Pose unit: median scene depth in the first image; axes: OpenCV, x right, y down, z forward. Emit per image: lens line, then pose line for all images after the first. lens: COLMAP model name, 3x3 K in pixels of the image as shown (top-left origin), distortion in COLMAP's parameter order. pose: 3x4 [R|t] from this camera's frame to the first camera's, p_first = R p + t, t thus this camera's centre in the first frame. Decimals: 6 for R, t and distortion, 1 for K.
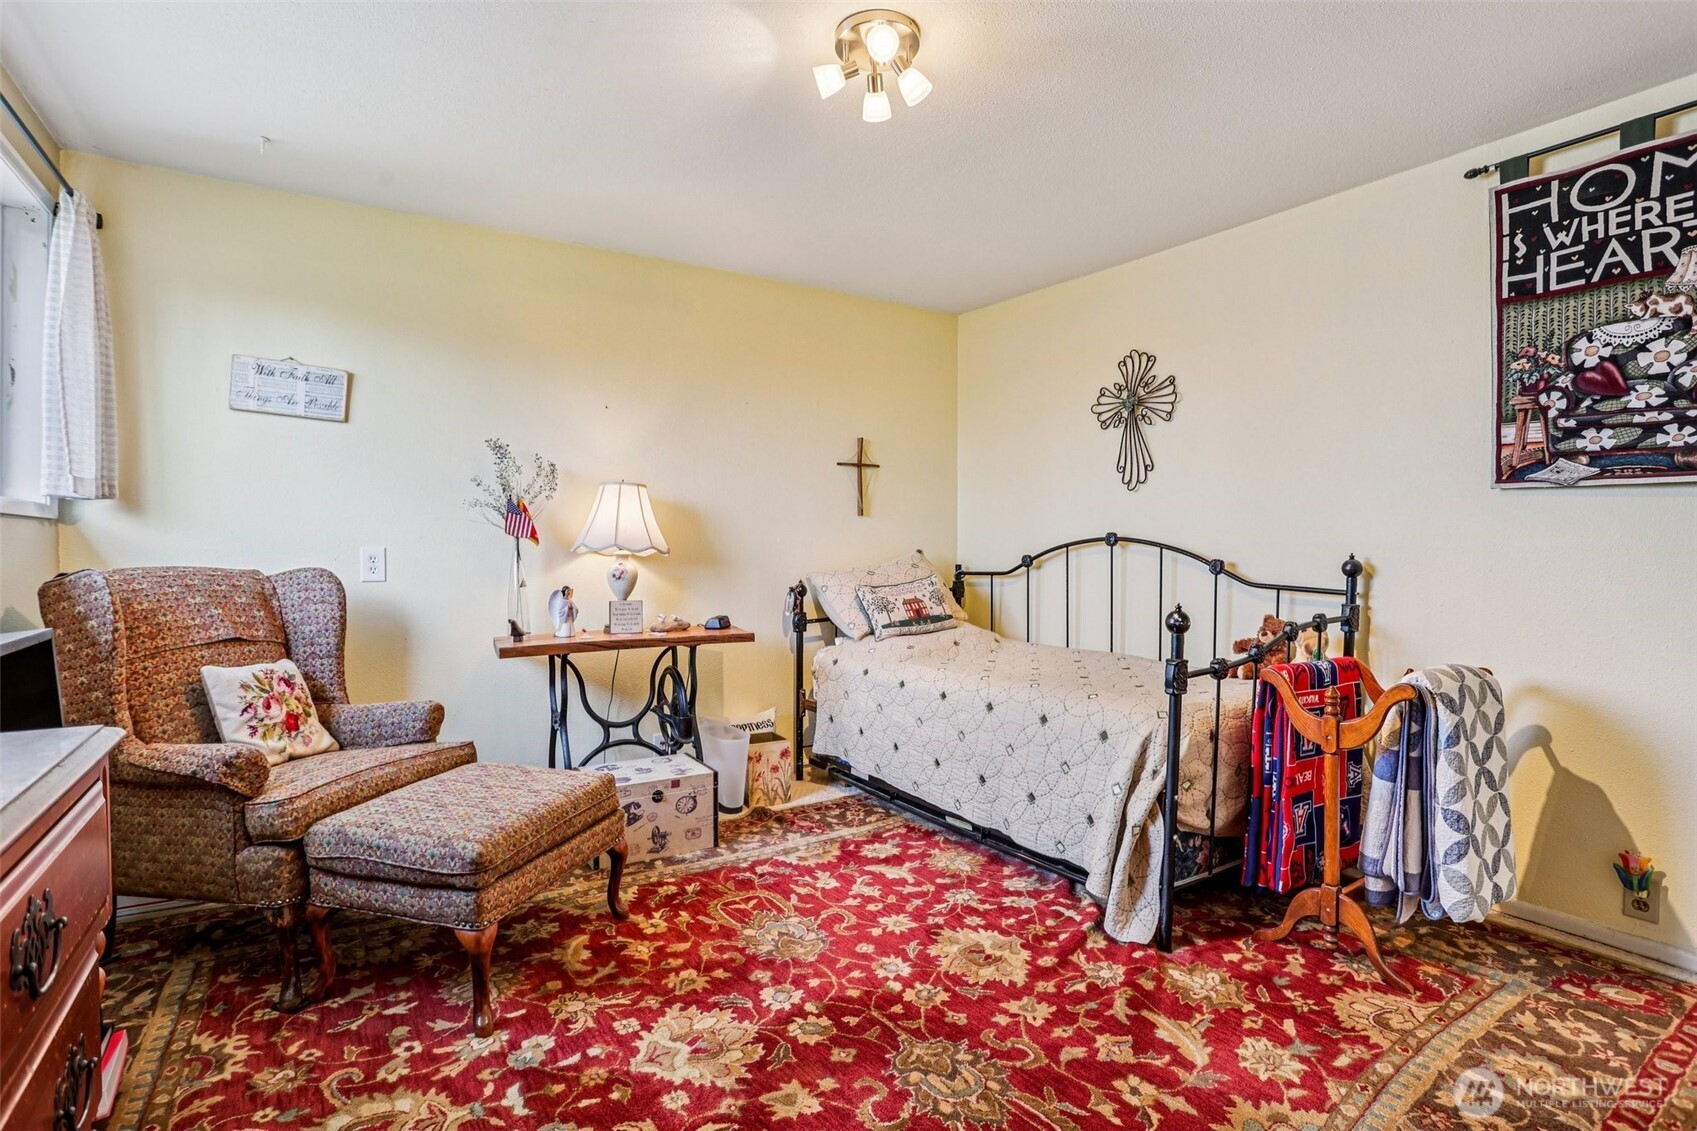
lens RADIAL K [[831.0, 0, 852.1], [0, 831.0, 557.3], [0, 0, 1]] dist [-0.059680, 0.017982]
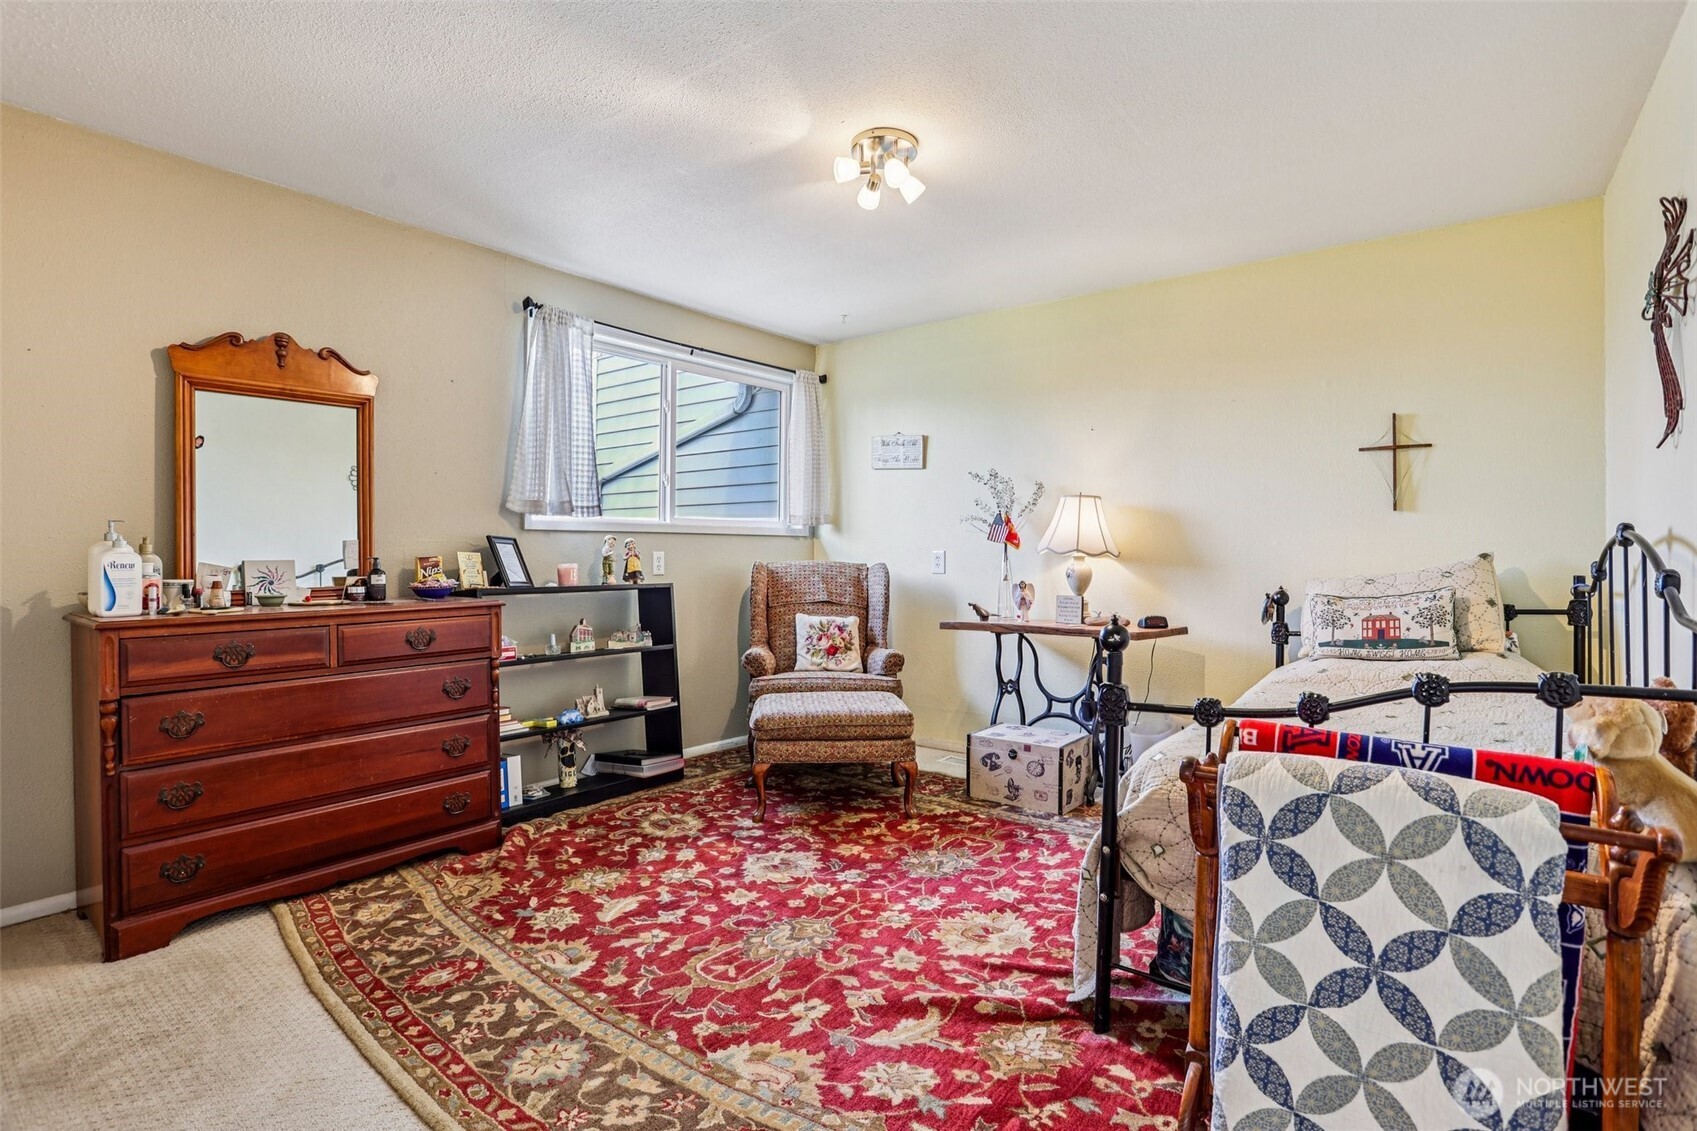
lens RADIAL K [[831.0, 0, 848.1], [0, 831.0, 551.3], [0, 0, 1]] dist [-0.059680, 0.017982]
pose [[0.326413, -0.000838, -0.945227, 1.120281], [-0.010998, 0.999929, -0.004684, -0.002249], [0.945163, 0.011924, 0.326381, 0.489498]]
